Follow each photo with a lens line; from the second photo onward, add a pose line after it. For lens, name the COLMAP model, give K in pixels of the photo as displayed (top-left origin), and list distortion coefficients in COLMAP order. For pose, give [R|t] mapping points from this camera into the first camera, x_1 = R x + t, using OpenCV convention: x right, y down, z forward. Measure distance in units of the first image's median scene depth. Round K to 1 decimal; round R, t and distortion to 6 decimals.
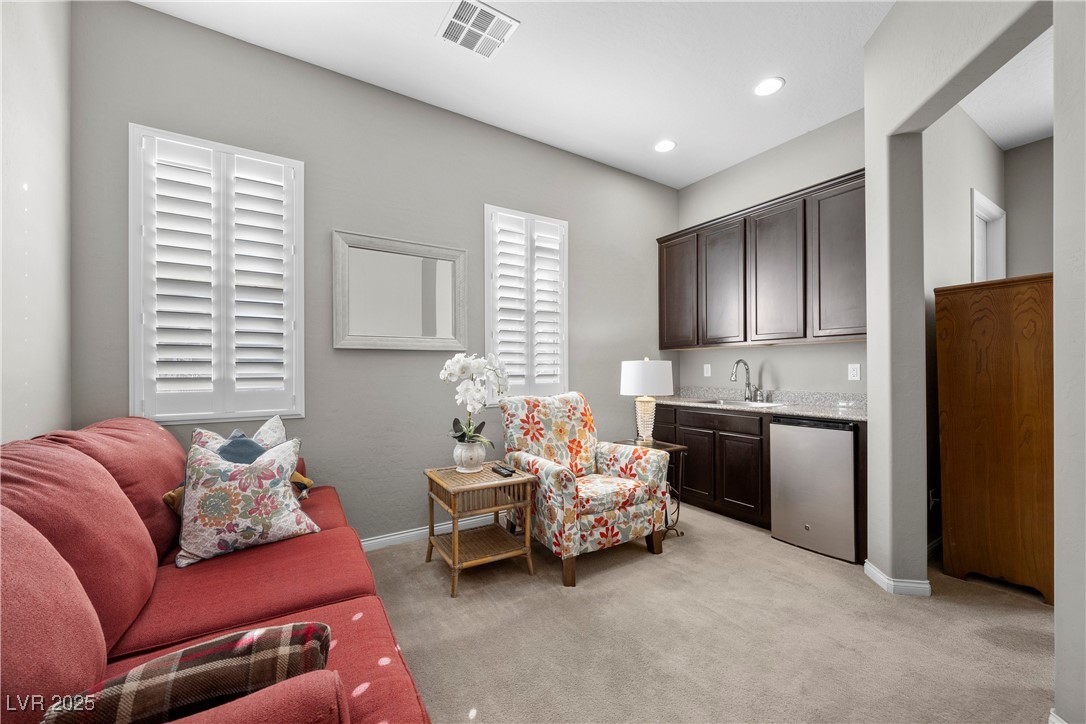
lens RADIAL K [[419.5, 0, 544.1], [0, 419.5, 364.5], [0, 0, 1]] dist [0.003885, 0.000171]
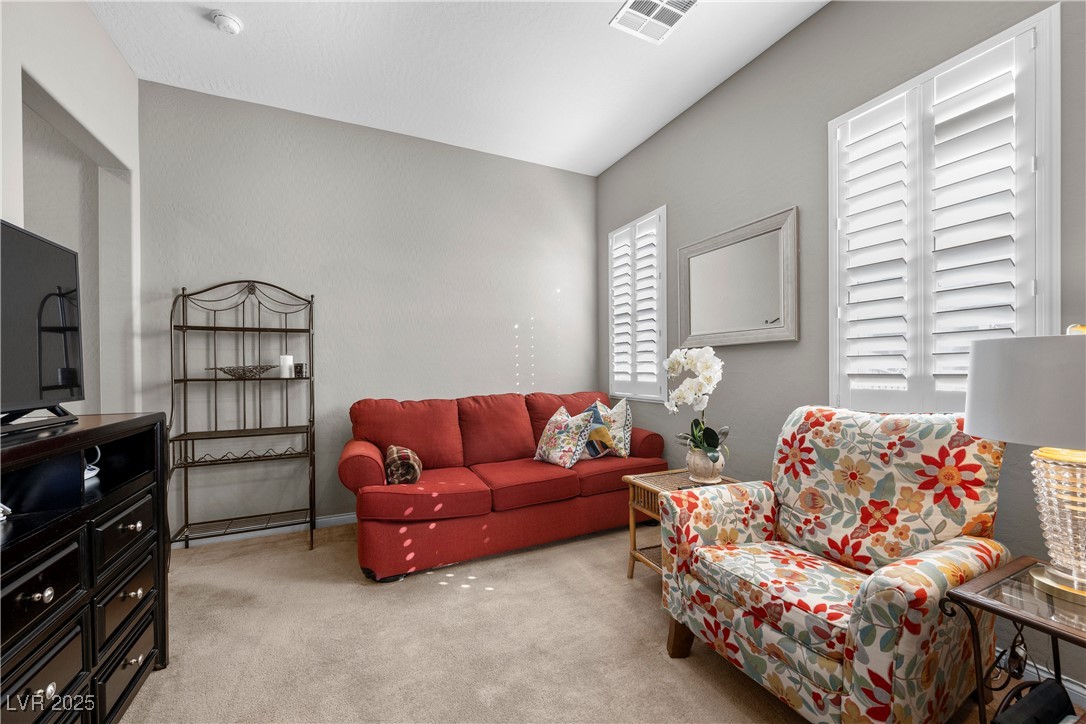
lens RADIAL K [[419.5, 0, 543.3], [0, 419.5, 369.8], [0, 0, 1]] dist [0.003885, 0.000171]
pose [[-0.114118, 0.005064, -0.993454, 0.716997], [0.015815, 0.999870, 0.003280, 0.011064], [0.993341, -0.015337, -0.114183, 0.744220]]
